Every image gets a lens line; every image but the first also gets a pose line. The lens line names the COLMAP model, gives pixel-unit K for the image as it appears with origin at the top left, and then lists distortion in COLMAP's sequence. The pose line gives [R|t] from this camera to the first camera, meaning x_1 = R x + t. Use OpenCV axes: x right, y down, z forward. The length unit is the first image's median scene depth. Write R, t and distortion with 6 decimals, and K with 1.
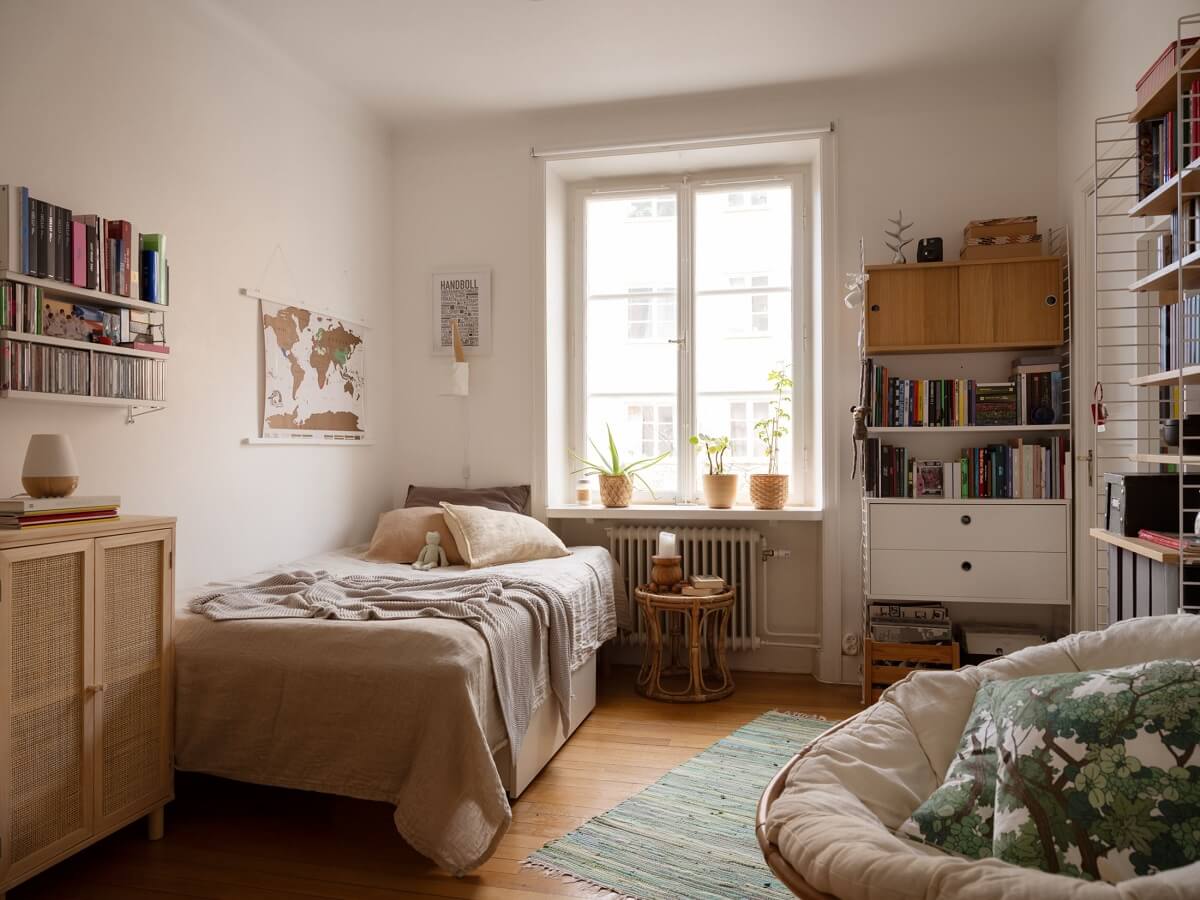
lens RADIAL K [[964.8, 0, 593.8], [0, 964.8, 443.2], [0, 0, 1]] dist [-0.010242, 0.016662]
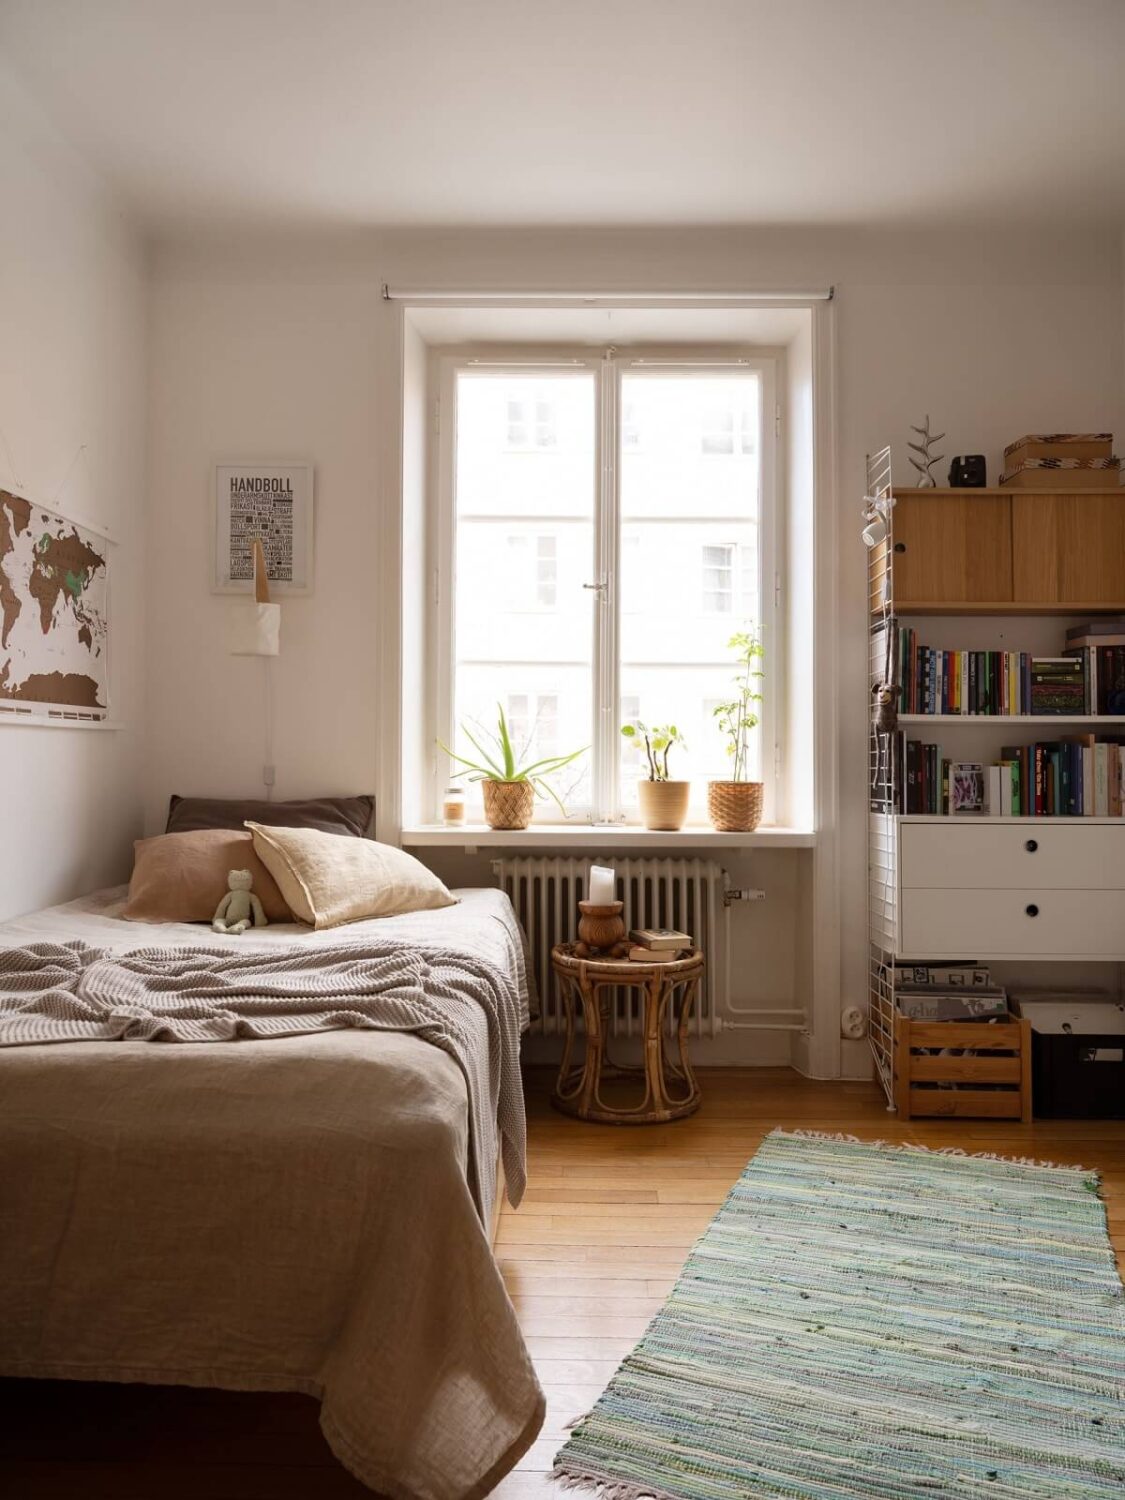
lens RADIAL K [[1206.0, 0, 603.3], [0, 1206.0, 727.8], [0, 0, 1]] dist [-0.010242, 0.016662]
pose [[0.968806, 0.018438, 0.247133, -0.138007], [-0.014228, 0.999722, -0.018809, 0.012417], [-0.247411, 0.014706, 0.968799, 0.197380]]
